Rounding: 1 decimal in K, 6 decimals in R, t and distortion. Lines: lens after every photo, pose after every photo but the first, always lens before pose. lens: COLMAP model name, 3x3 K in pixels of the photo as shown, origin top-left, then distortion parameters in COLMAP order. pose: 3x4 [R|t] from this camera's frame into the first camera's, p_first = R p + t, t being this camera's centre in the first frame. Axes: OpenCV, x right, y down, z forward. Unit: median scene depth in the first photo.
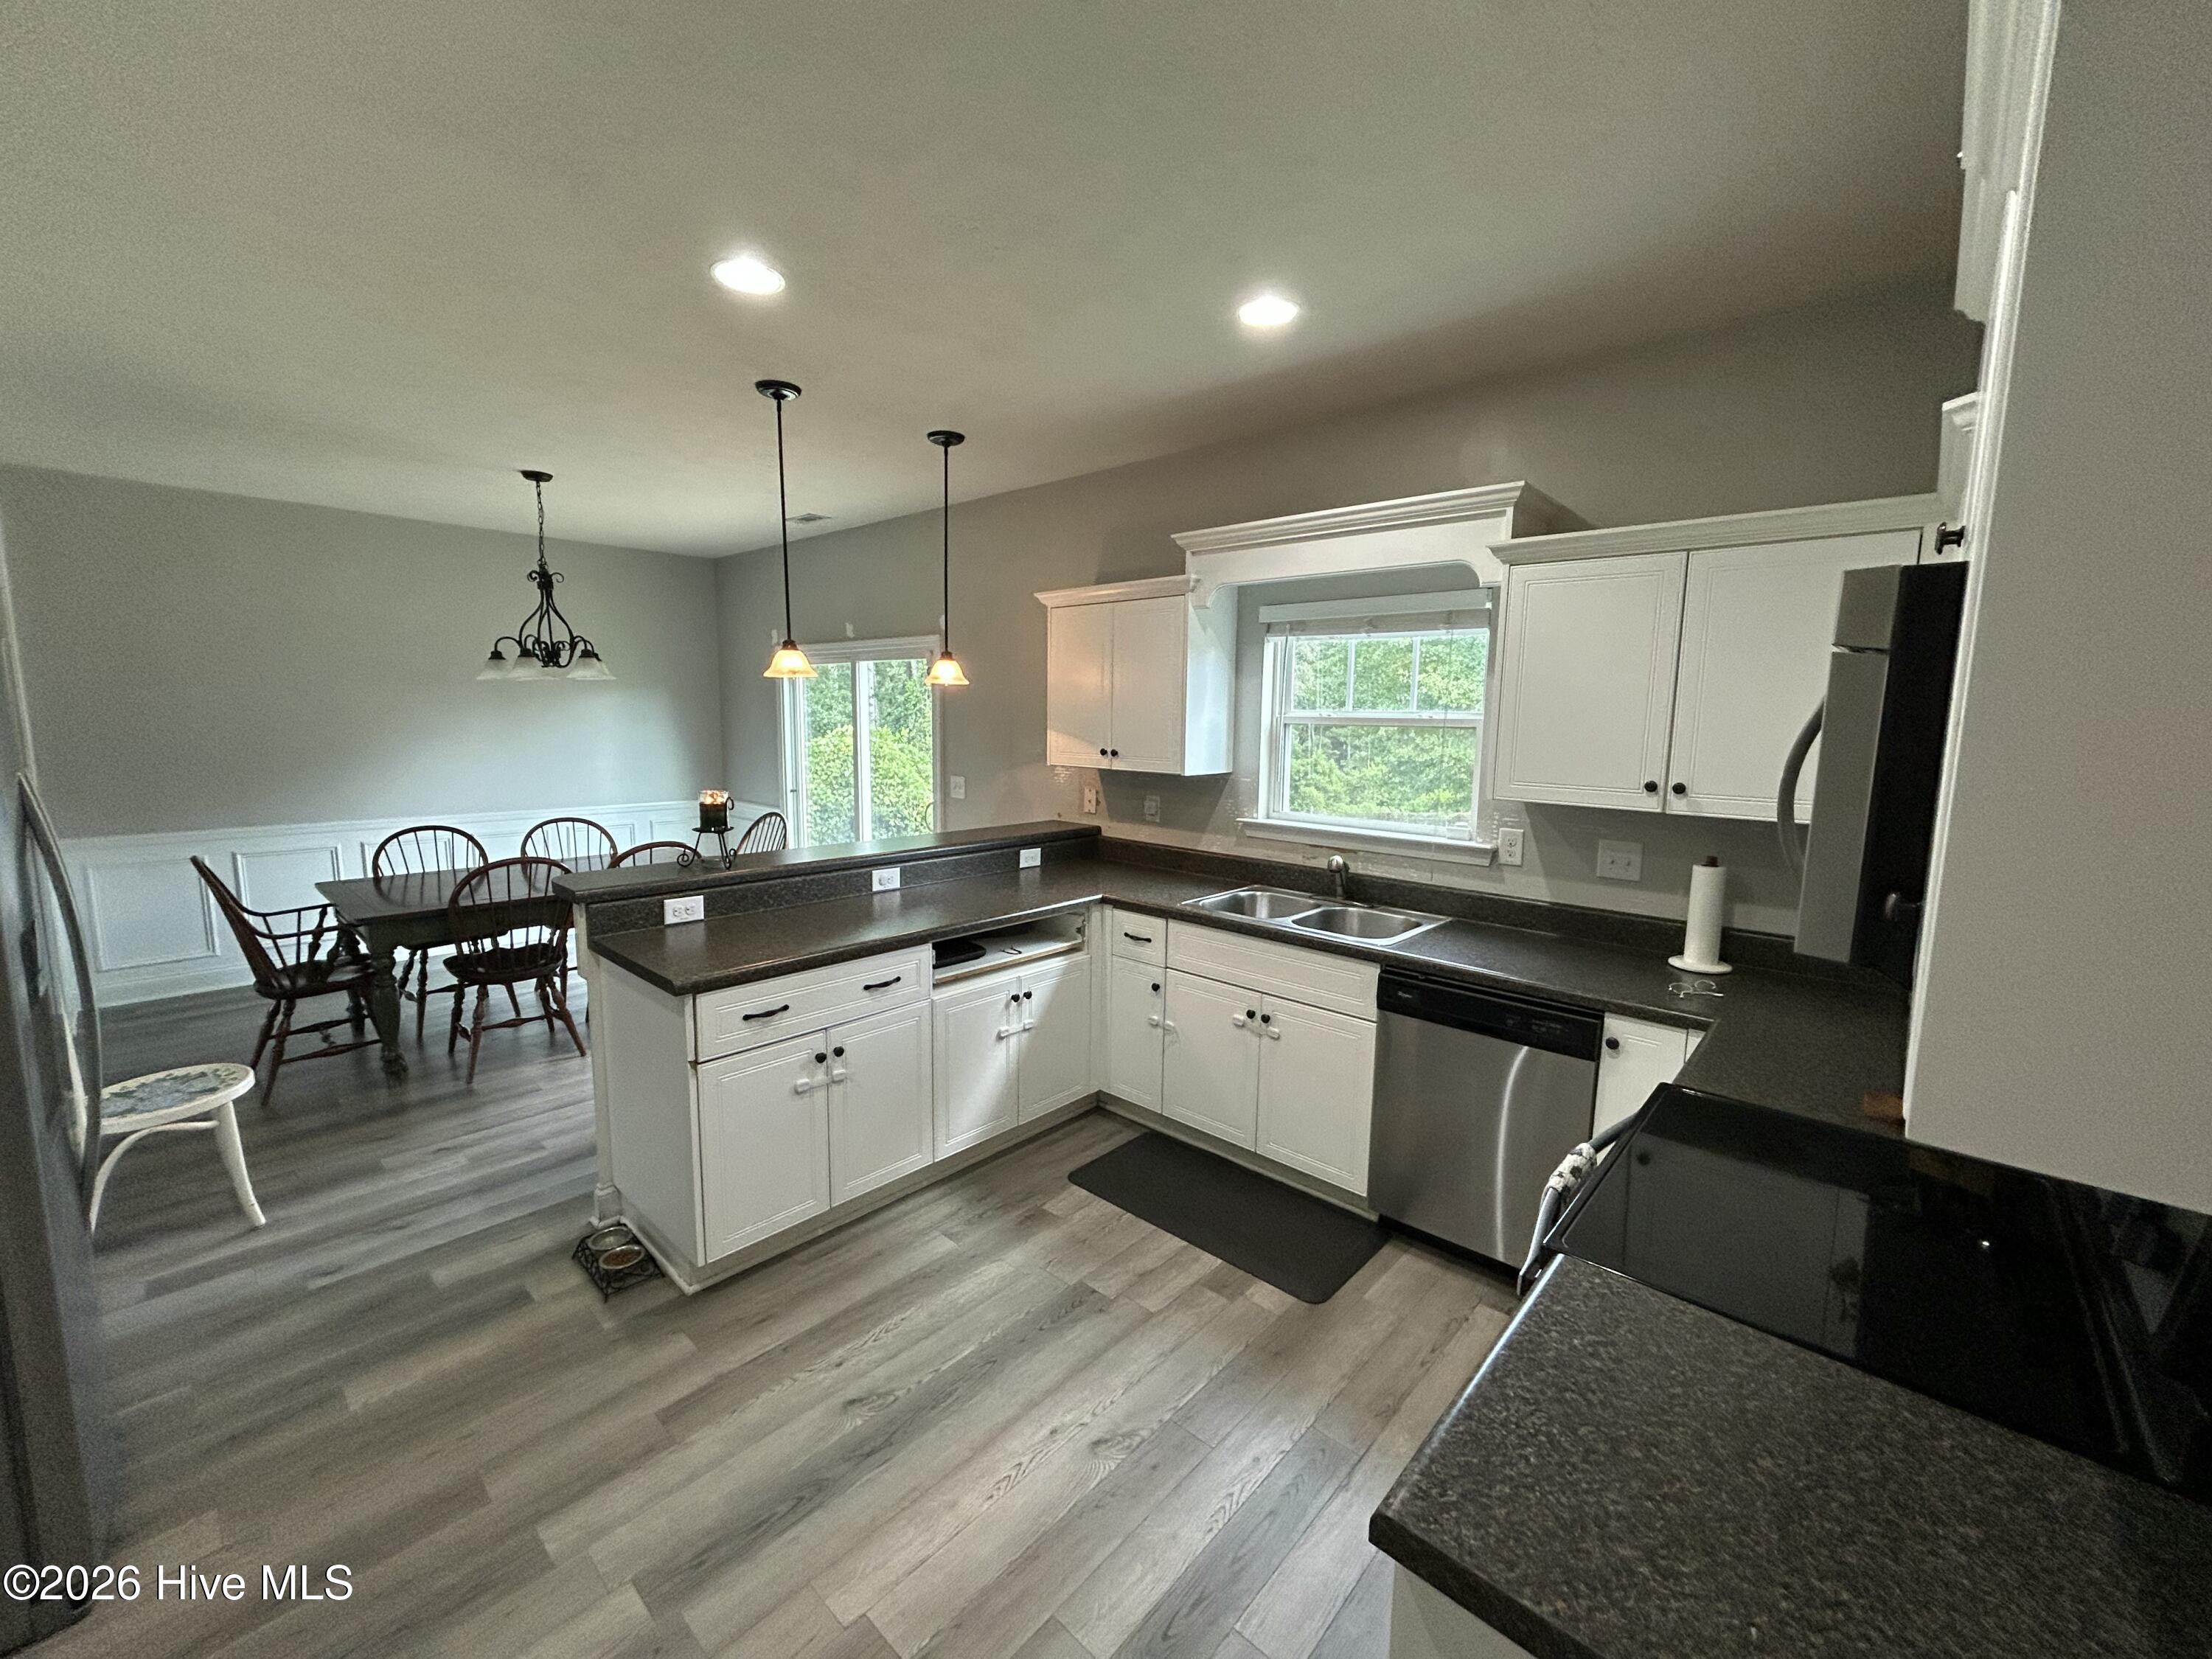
lens RADIAL K [[878.8, 0, 1106.0], [0, 878.8, 829.5], [0, 0, 1]] dist [-0.000271, -0.000023]
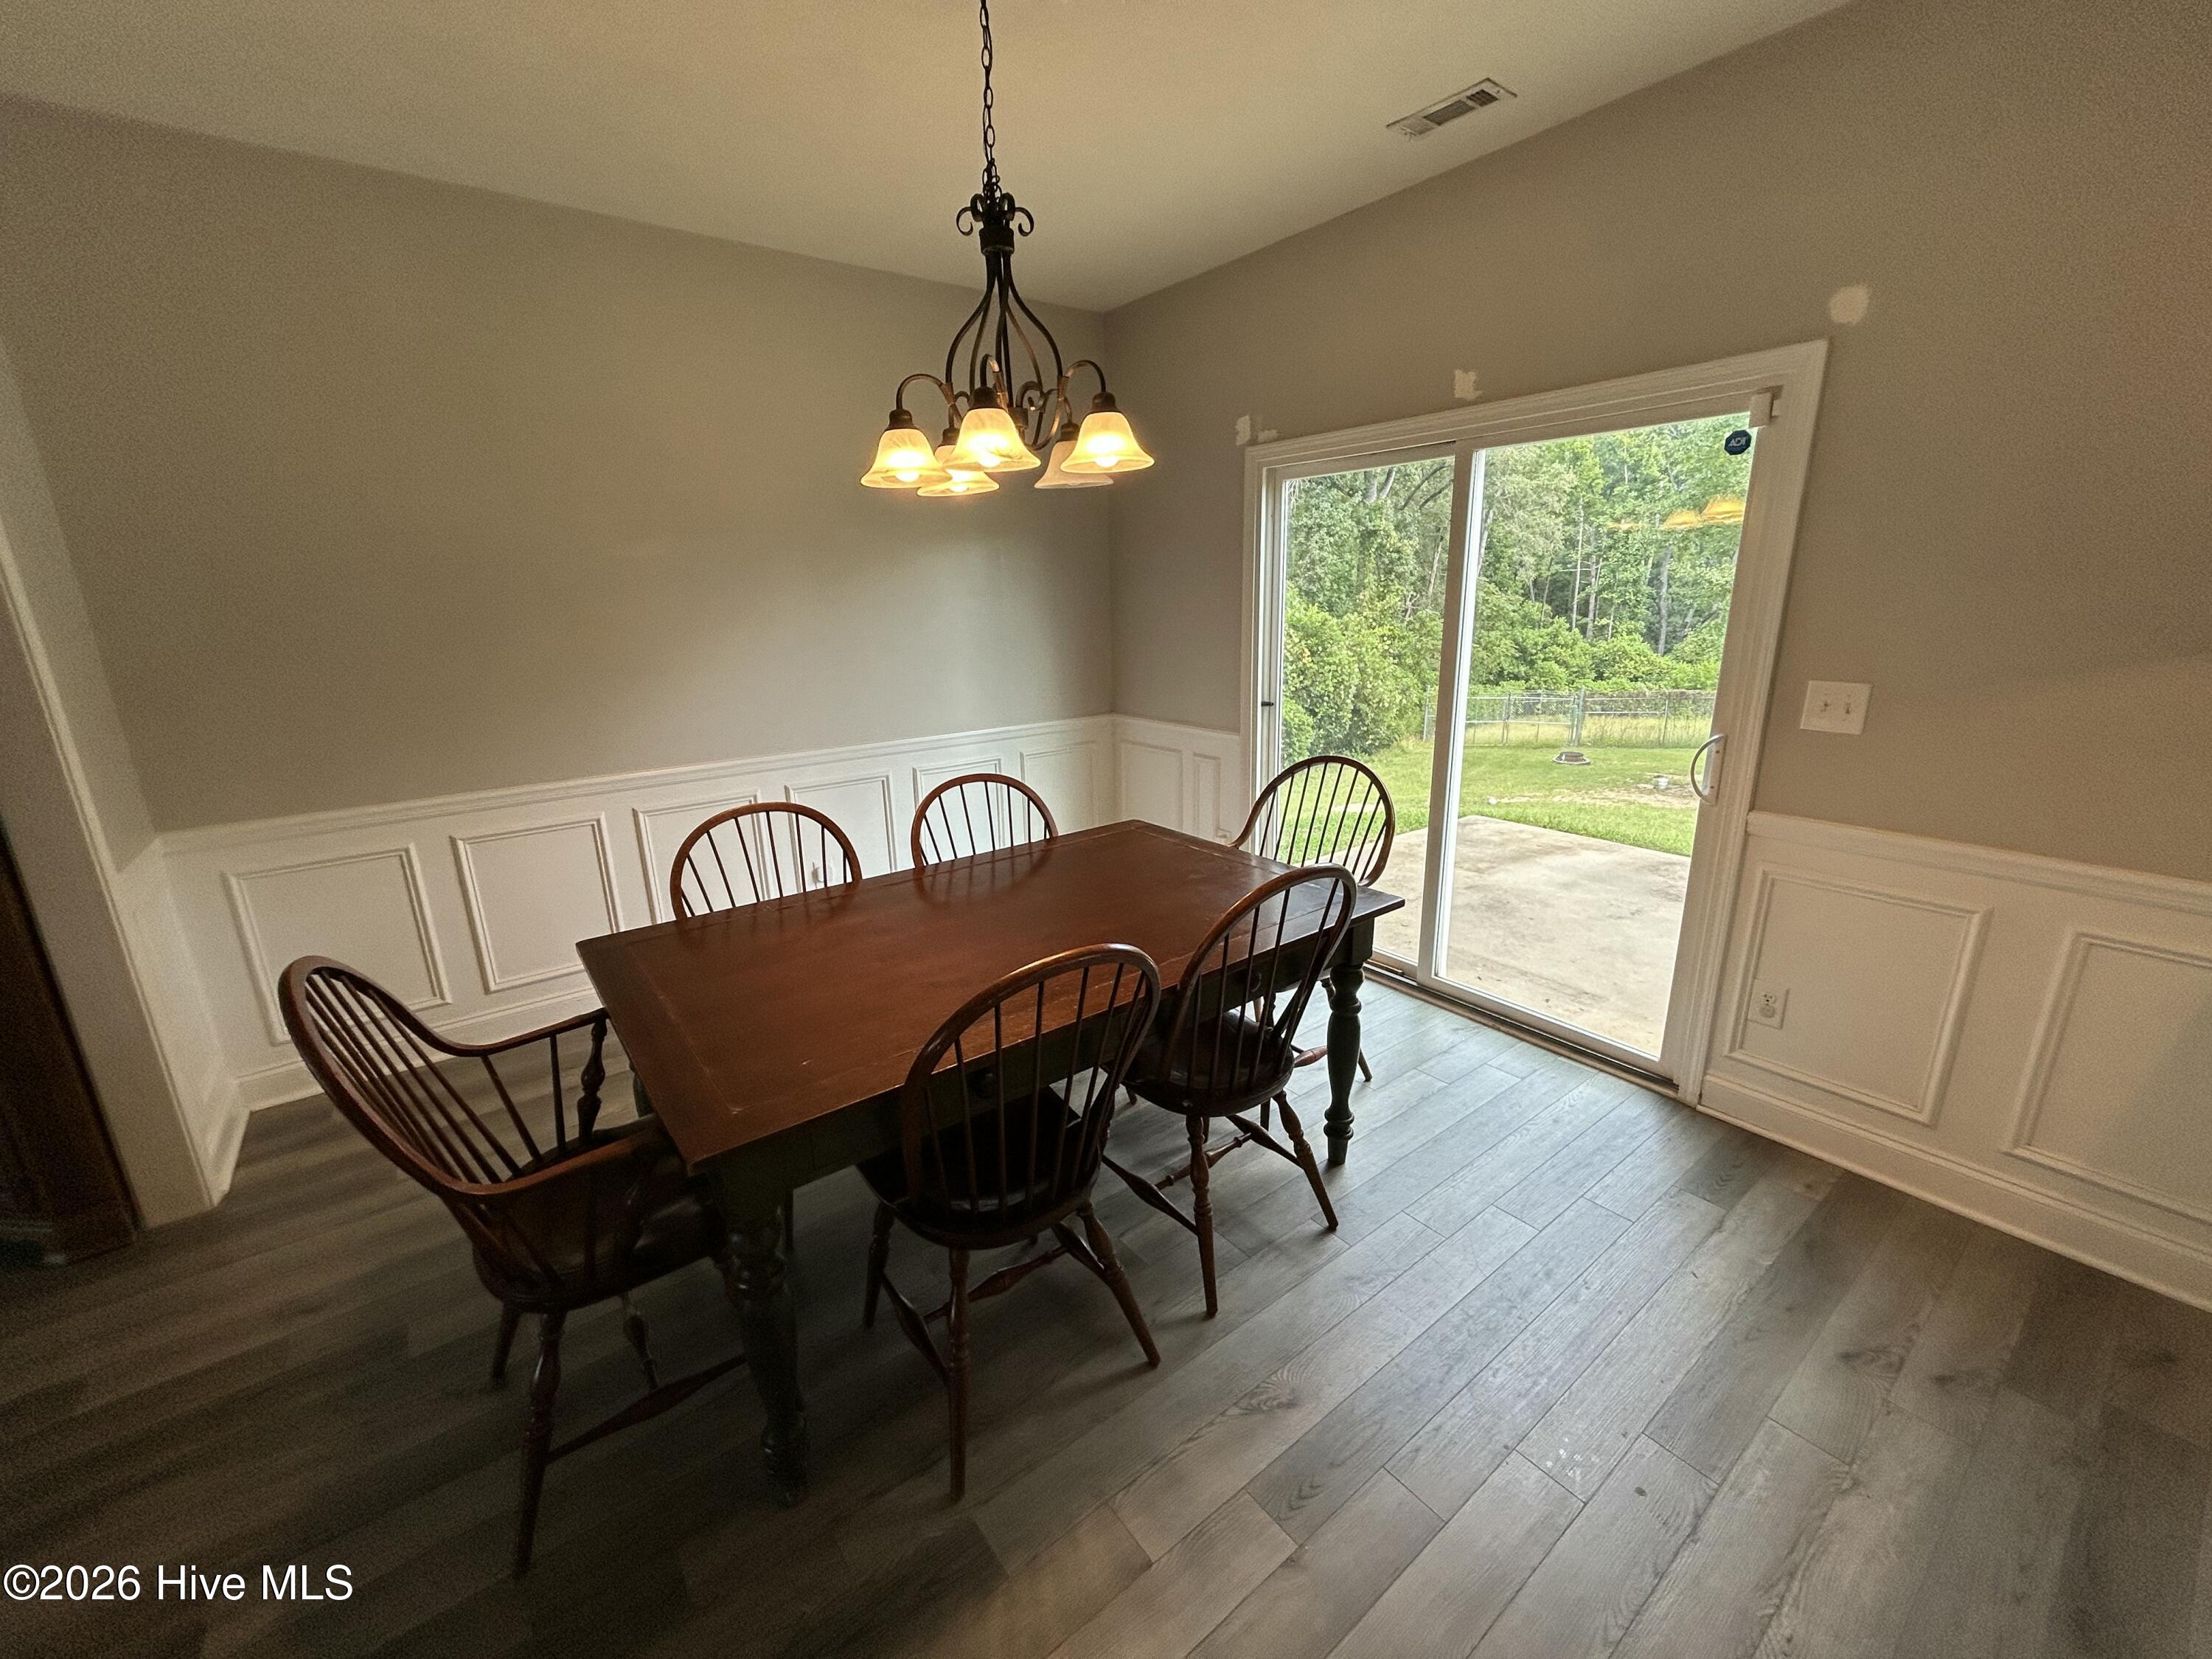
lens RADIAL K [[878.8, 0, 1106.0], [0, 878.8, 829.5], [0, 0, 1]] dist [-0.000271, -0.000023]
pose [[0.982585, 0.010586, -0.185509, -0.445632], [0.014255, 0.991139, 0.132064, -0.052103], [0.185264, -0.132408, 0.973728, 0.502037]]
